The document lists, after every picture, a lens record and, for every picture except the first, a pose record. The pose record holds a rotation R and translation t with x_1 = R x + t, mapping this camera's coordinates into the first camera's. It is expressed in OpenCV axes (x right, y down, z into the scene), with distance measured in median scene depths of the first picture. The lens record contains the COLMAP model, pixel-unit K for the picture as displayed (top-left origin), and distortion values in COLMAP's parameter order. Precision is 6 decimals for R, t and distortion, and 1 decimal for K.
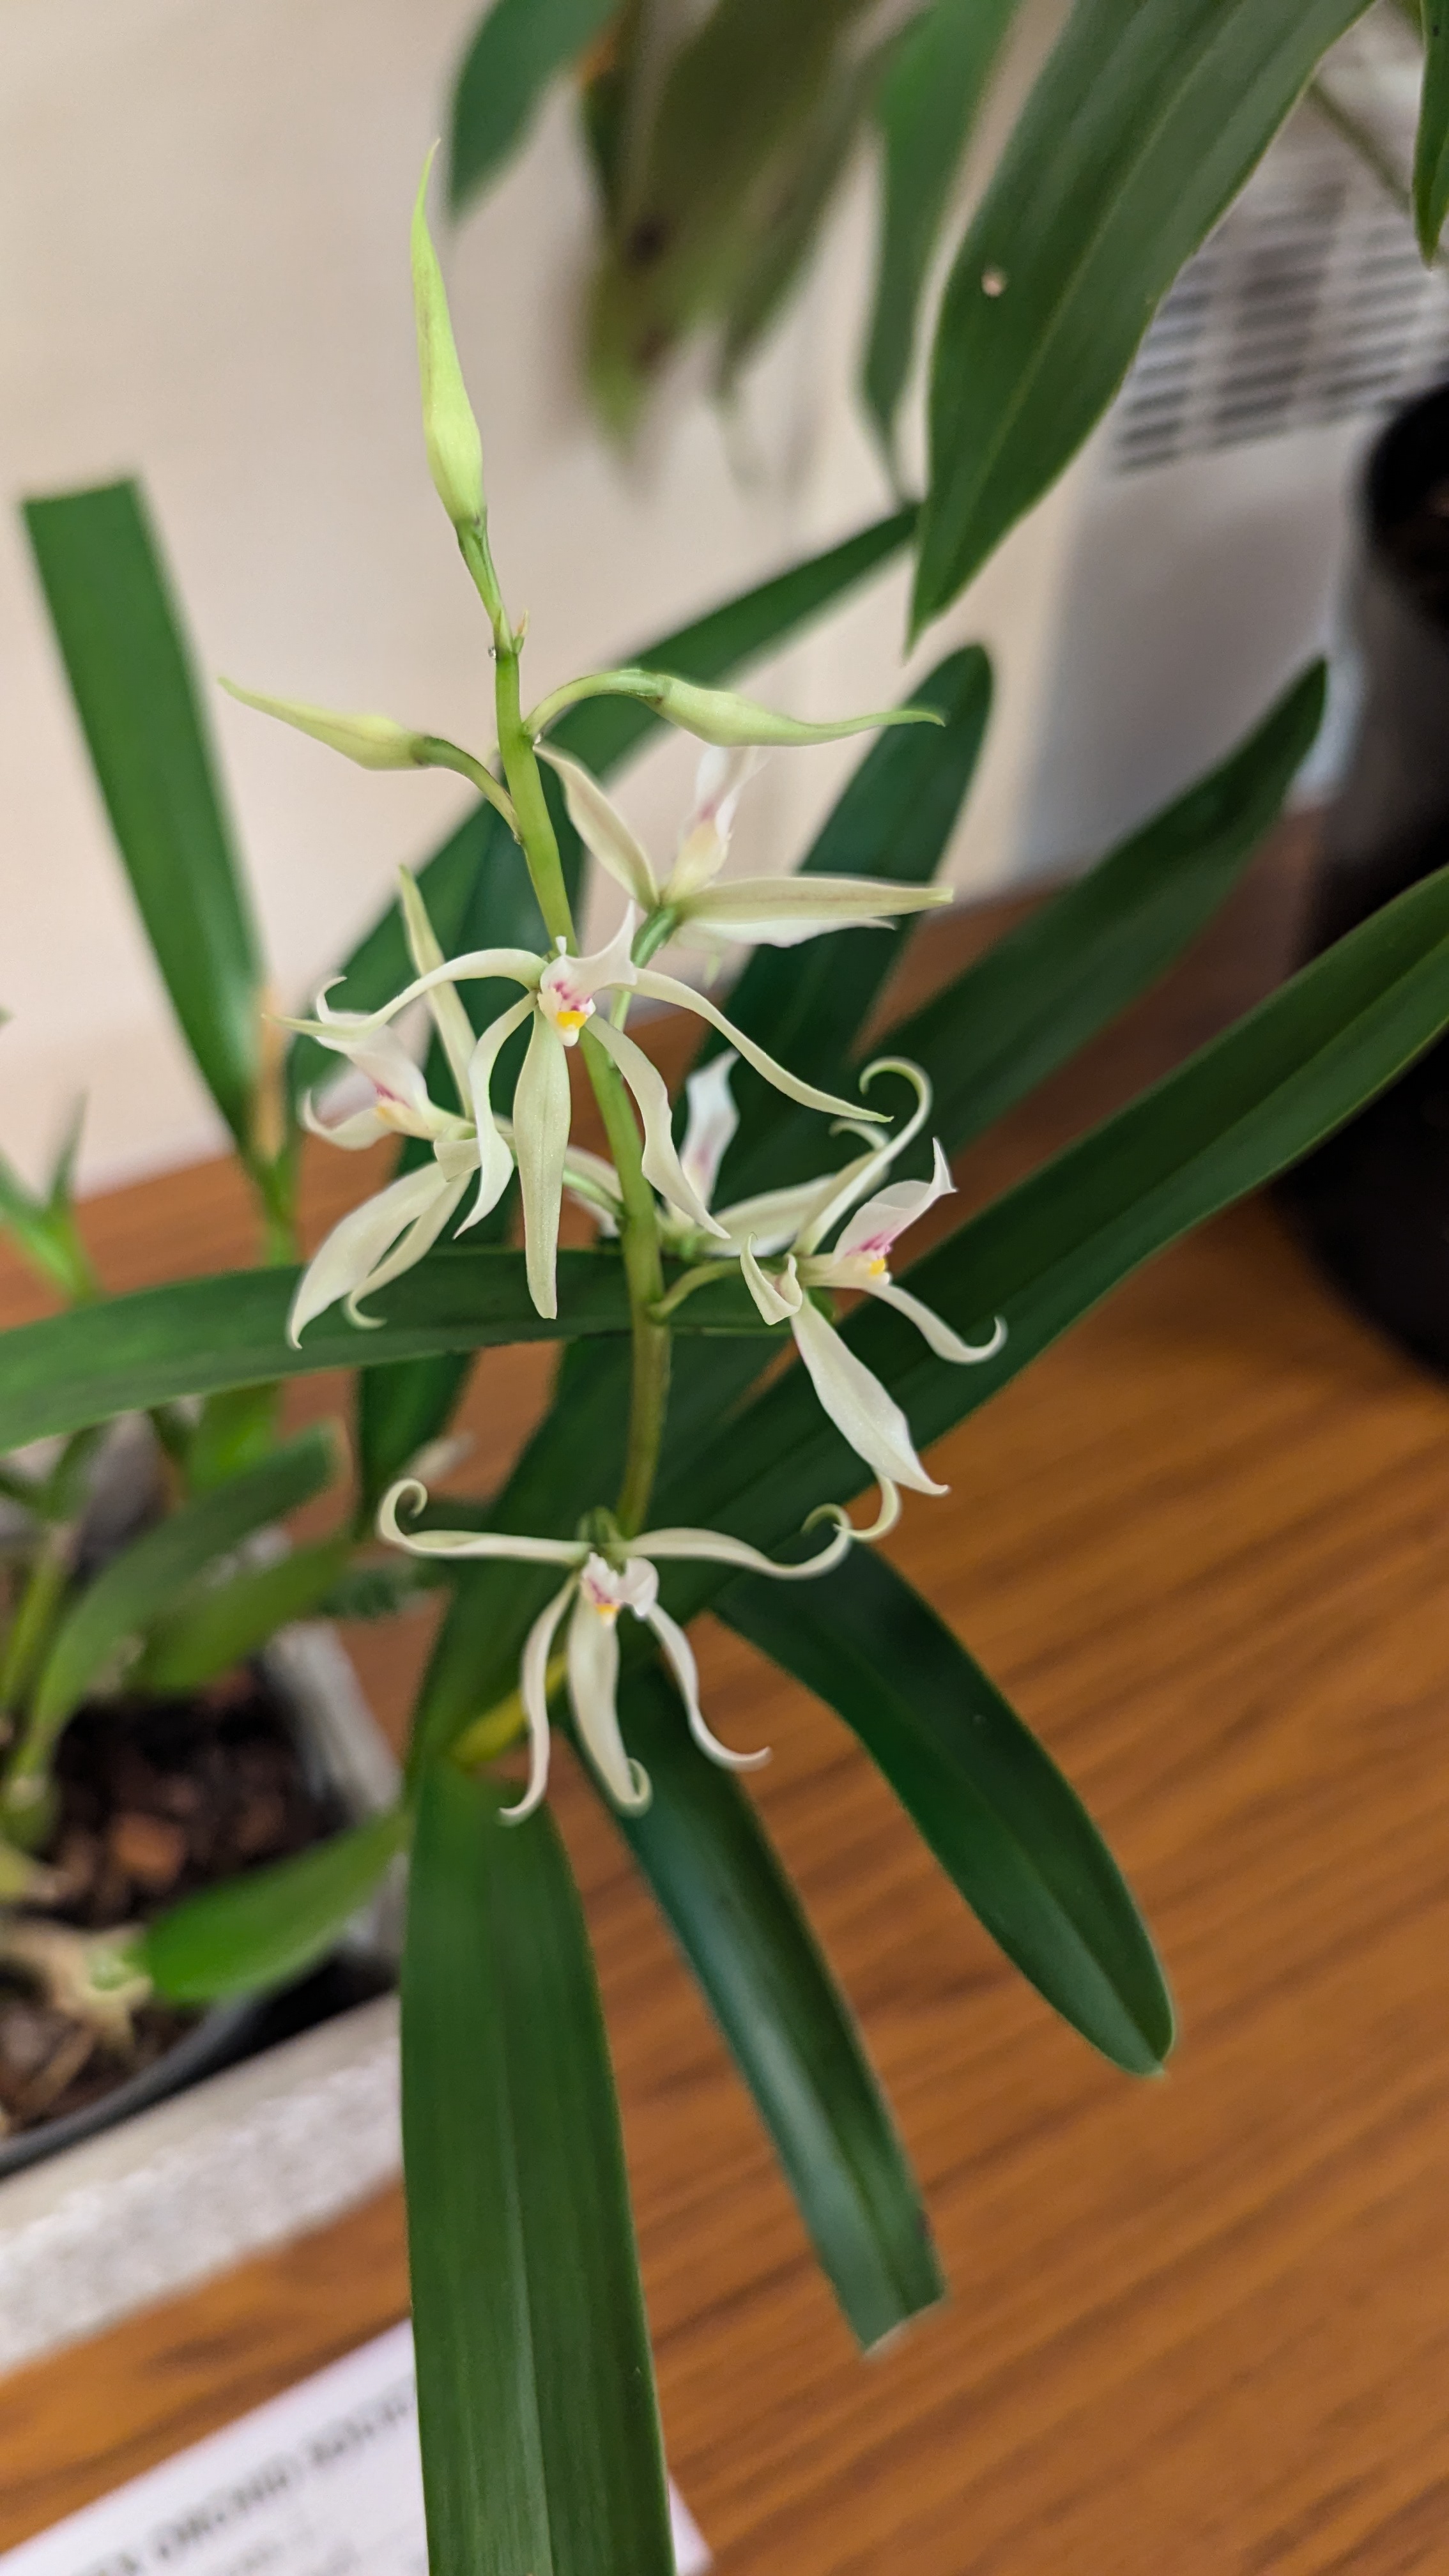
lens RADIAL K [[1911.5, 0, 723.5], [0, 1911.5, 1293.3], [0, 0, 1]] dist [-0.007642, 0.000274]
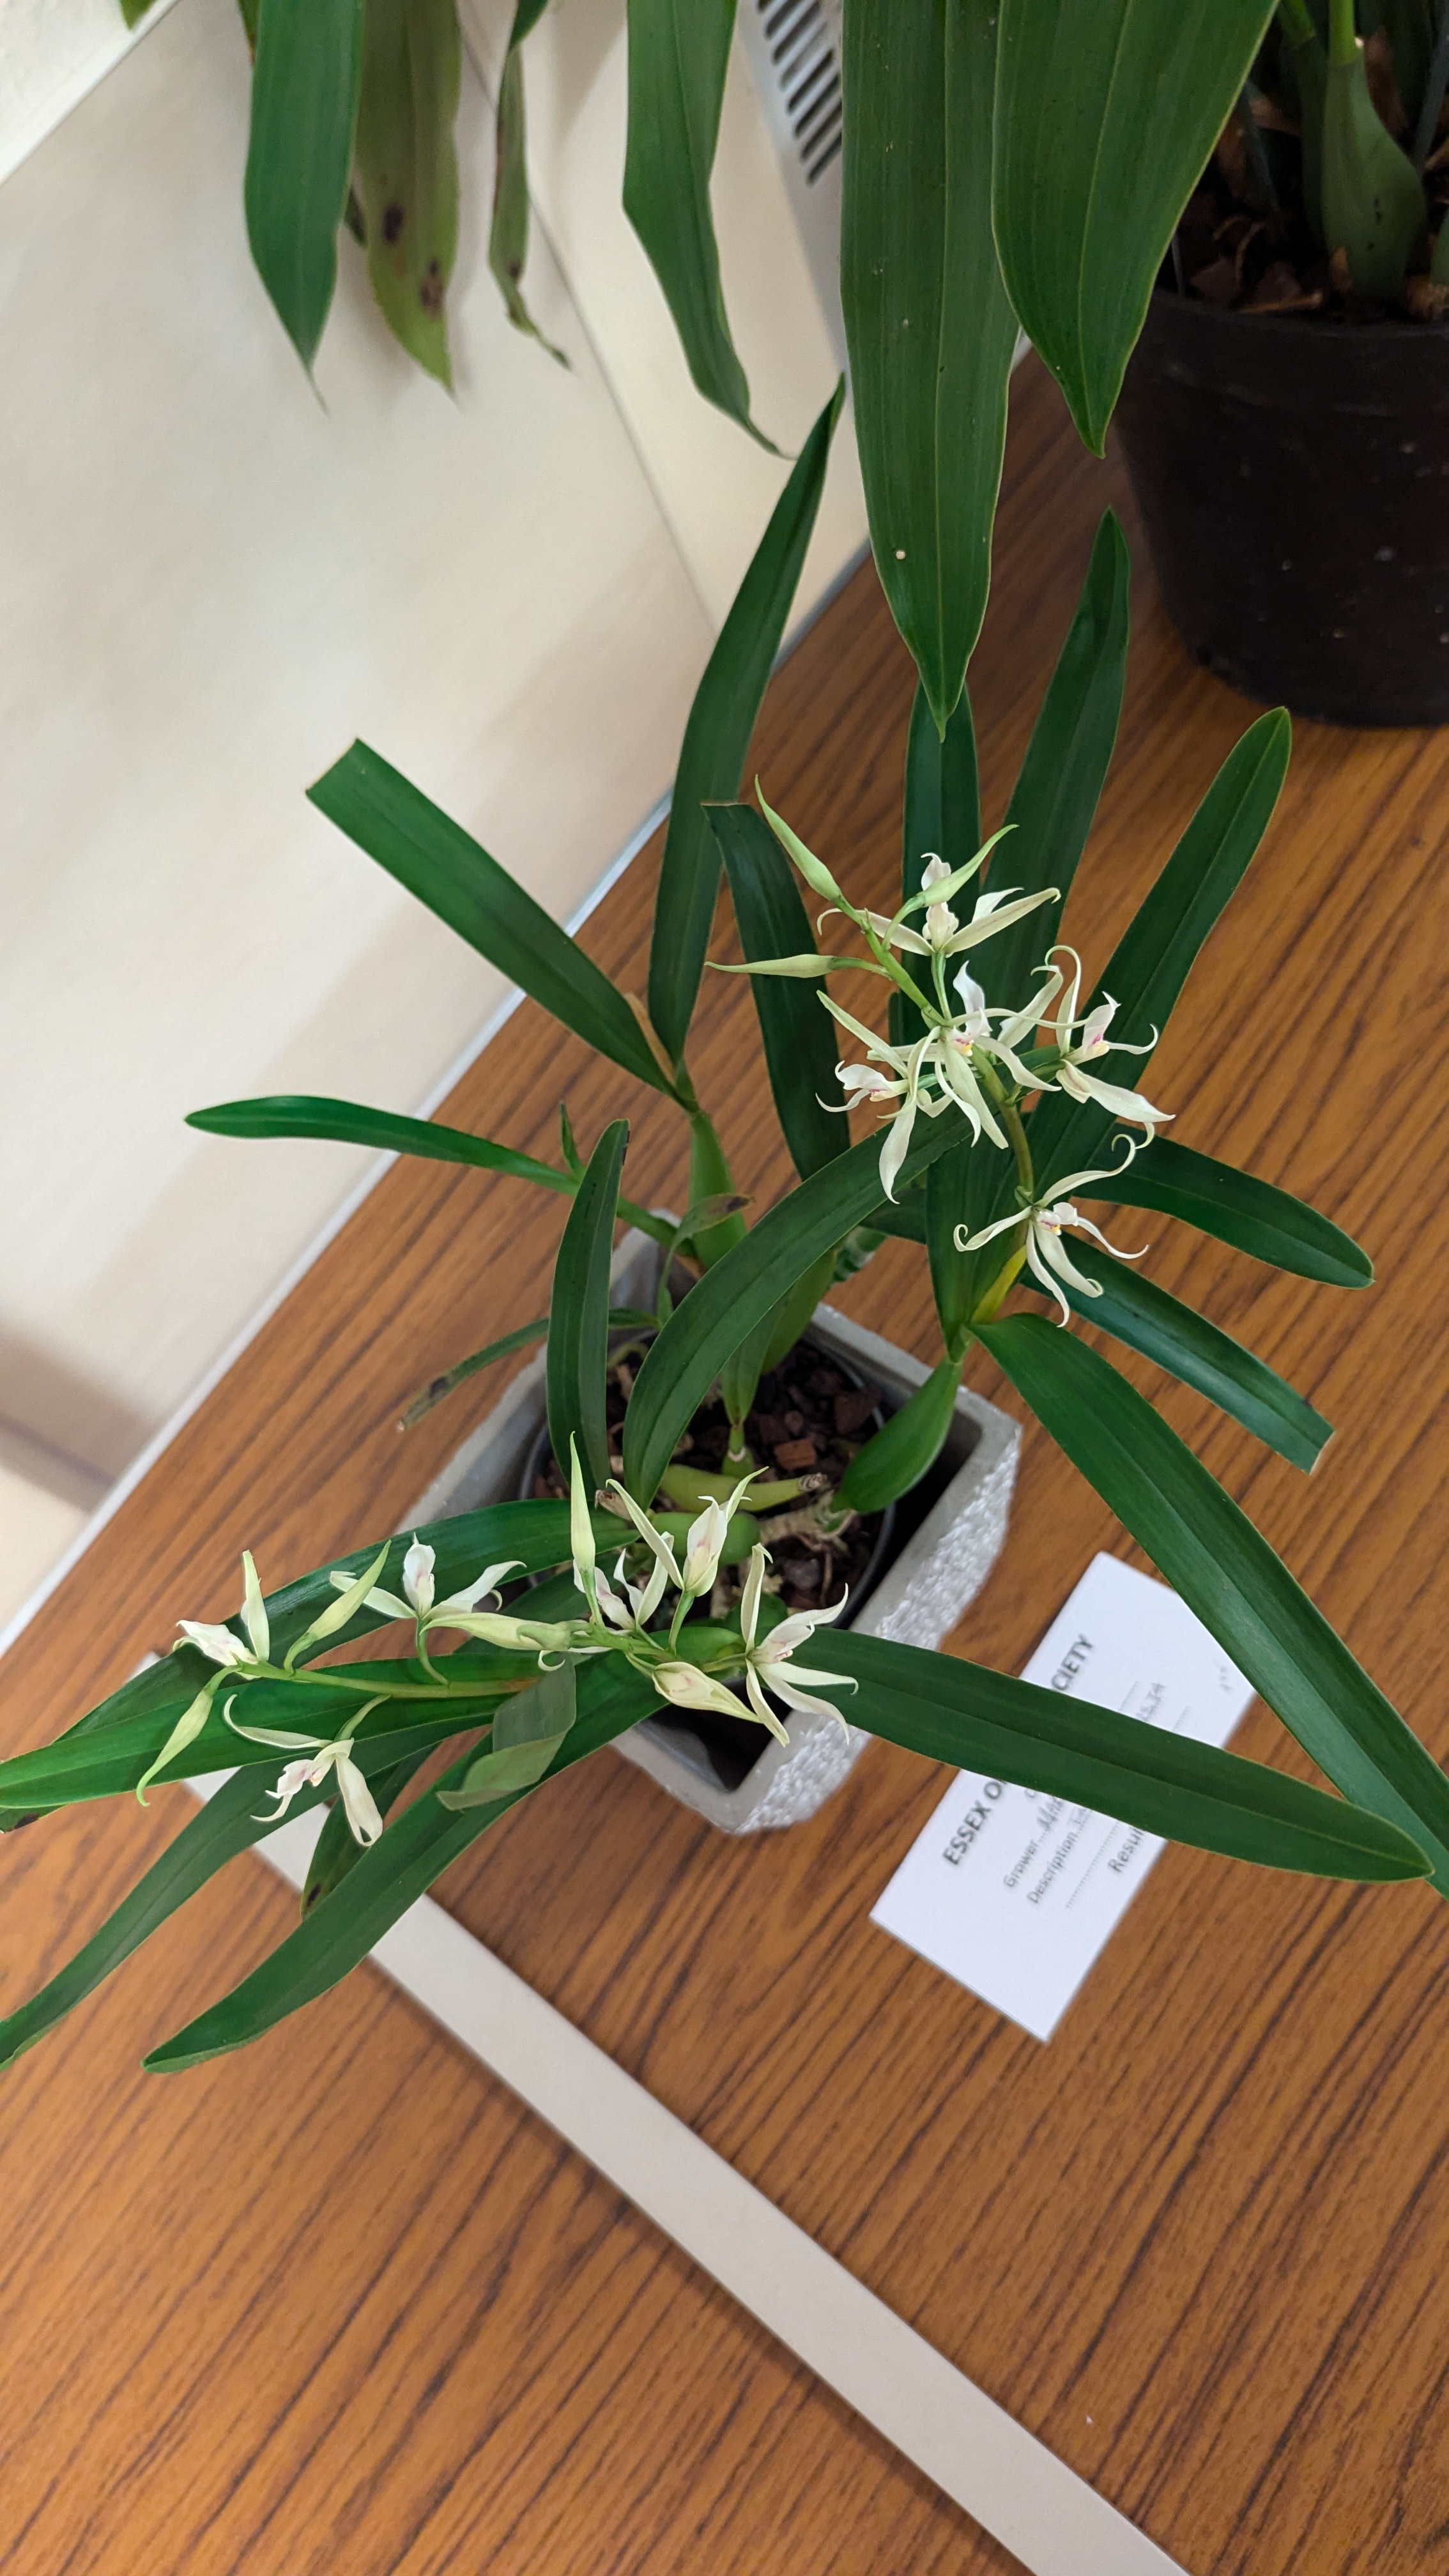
lens RADIAL K [[1911.5, 0, 726.3], [0, 1911.5, 1285.9], [0, 0, 1]] dist [-0.007642, 0.000274]
pose [[0.862795, -0.492884, -0.112478, -0.135975], [0.505356, 0.834608, 0.219190, -0.358068], [-0.014160, -0.245957, 0.969177, -0.903844]]
